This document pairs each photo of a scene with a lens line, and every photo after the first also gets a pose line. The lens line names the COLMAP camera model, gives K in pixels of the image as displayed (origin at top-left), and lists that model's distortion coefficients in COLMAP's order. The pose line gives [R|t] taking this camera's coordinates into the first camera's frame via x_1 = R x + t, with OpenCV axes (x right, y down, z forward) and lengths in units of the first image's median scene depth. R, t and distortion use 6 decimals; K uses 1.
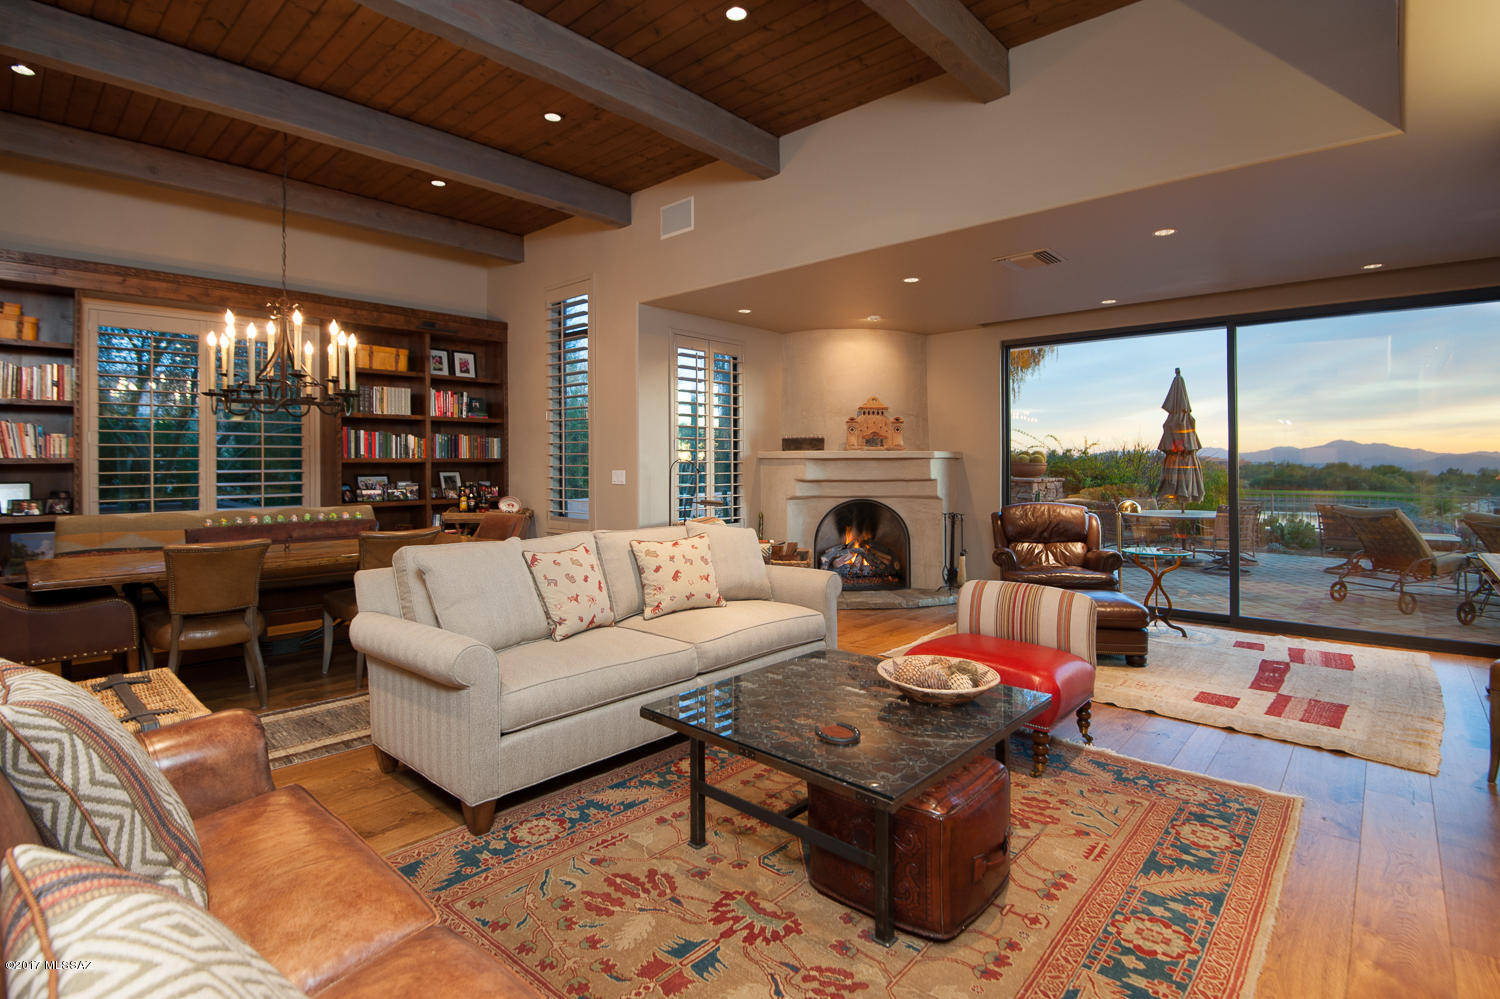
lens RADIAL K [[742.5, 0, 752.6], [0, 742.5, 460.5], [0, 0, 1]] dist [0.000273, -0.000273]
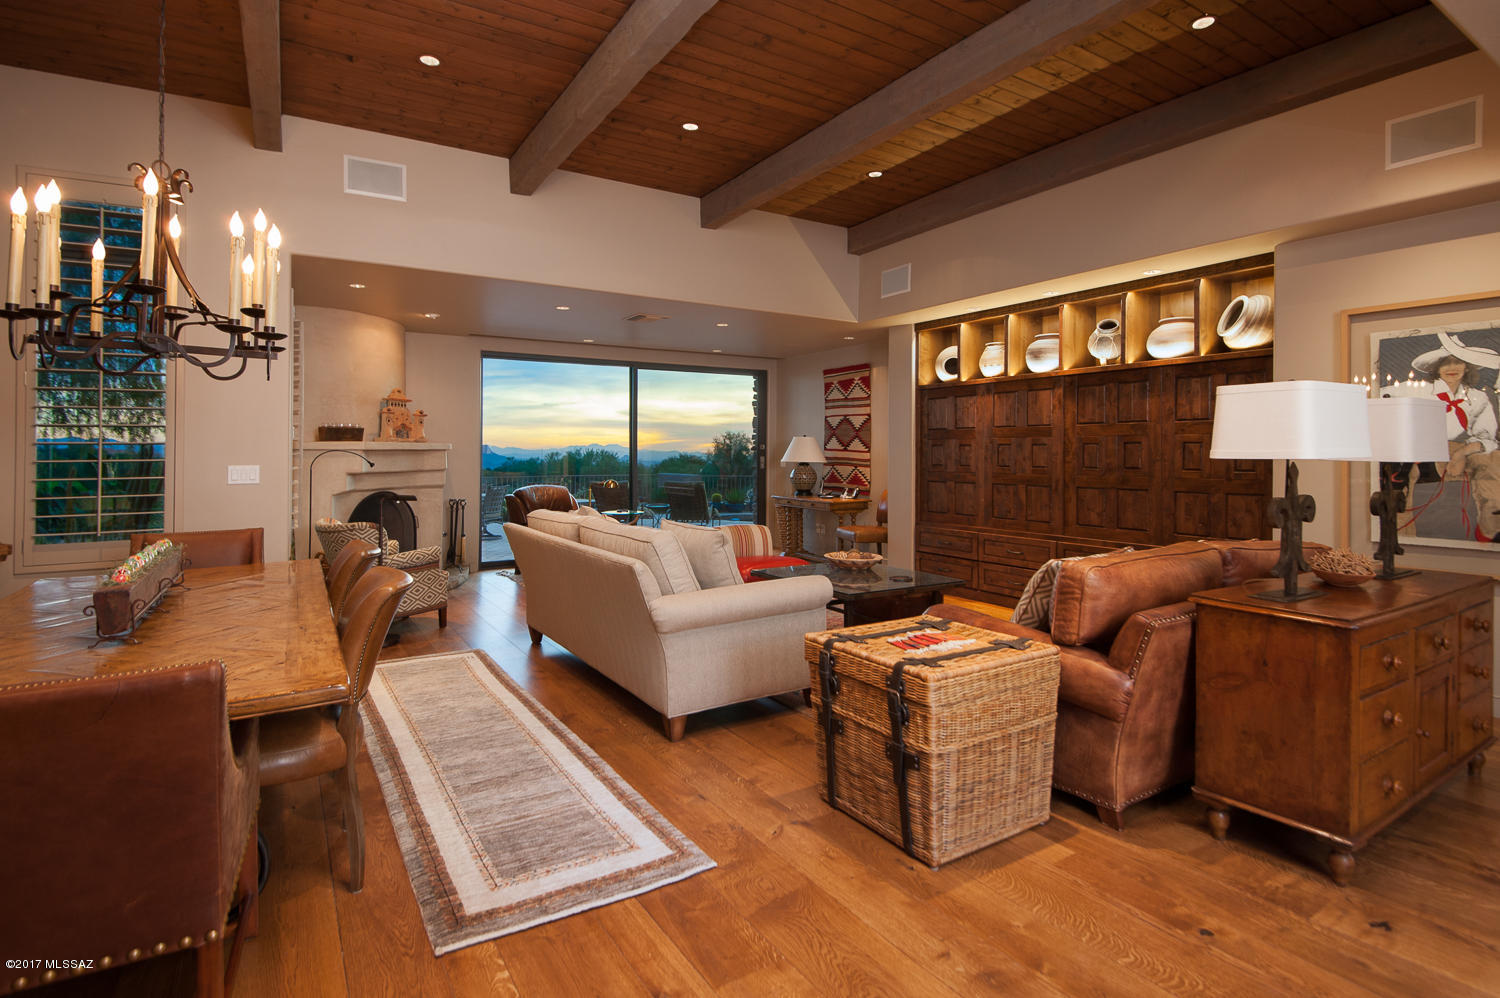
lens RADIAL K [[742.5, 0, 752.6], [0, 742.5, 460.0], [0, 0, 1]] dist [0.000273, -0.000273]
pose [[0.278586, -0.007779, 0.960380, -0.655383], [0.003299, 0.999969, 0.007143, 0.005031], [-0.960406, 0.001178, 0.278603, 0.249886]]
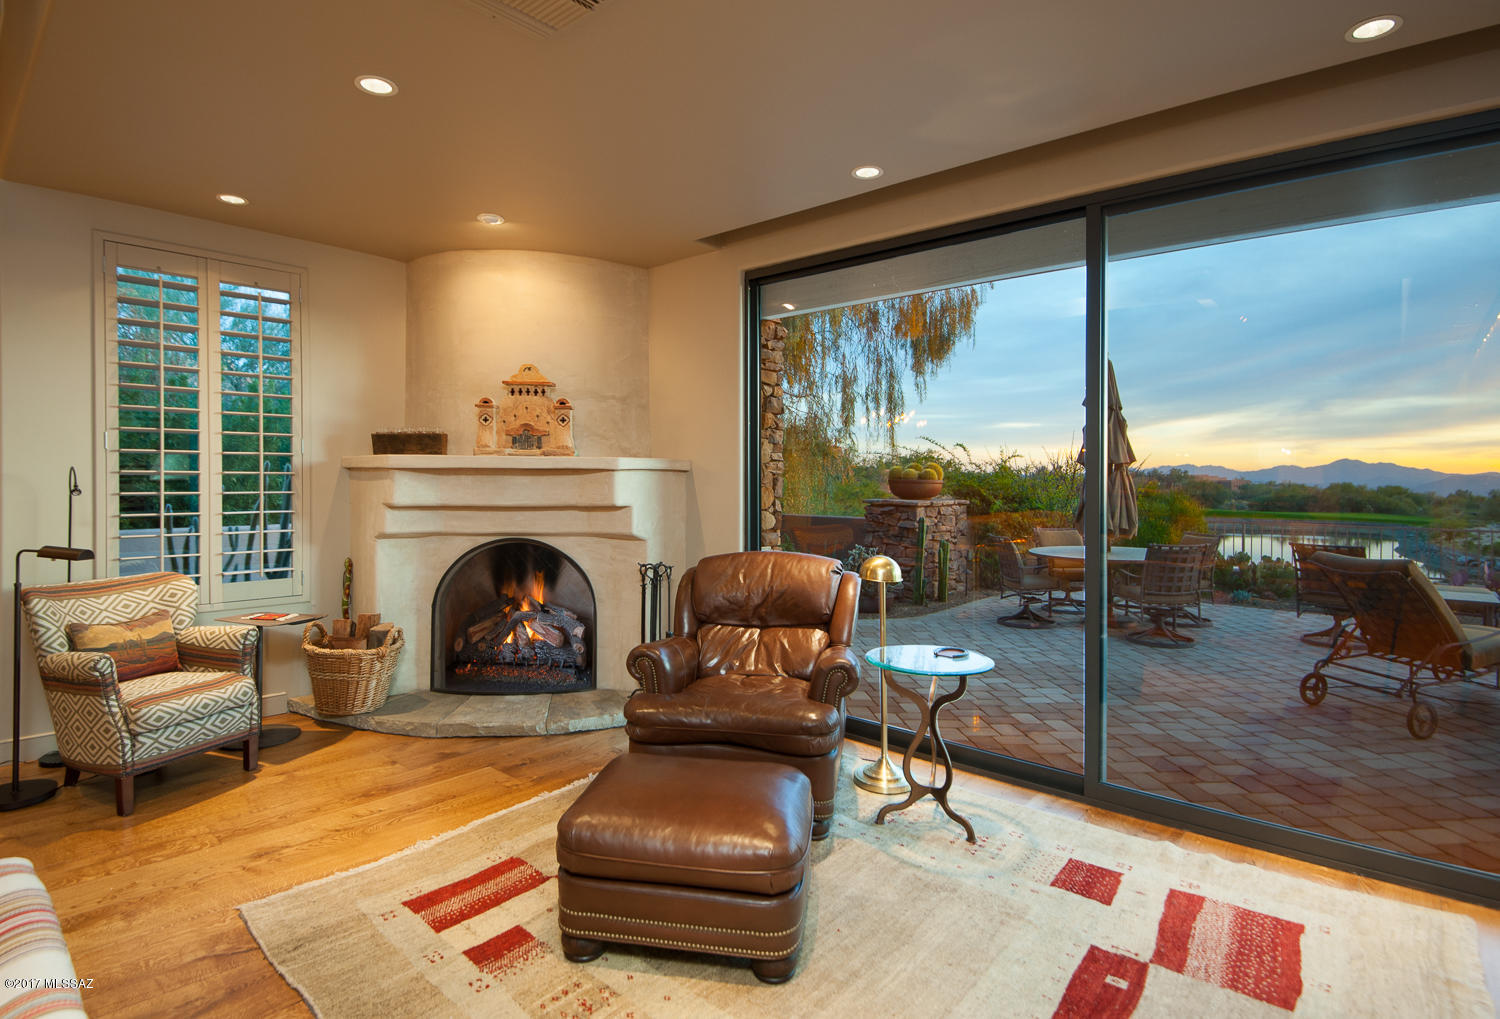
lens RADIAL K [[773.5, 0, 751.3], [0, 773.5, 480.7], [0, 0, 1]] dist [-0.001276, -0.000467]
pose [[0.999876, 0.008103, 0.013512, 0.323319], [-0.008190, 0.999946, 0.006349, 0.000924], [-0.013460, -0.006459, 0.999889, 0.376897]]
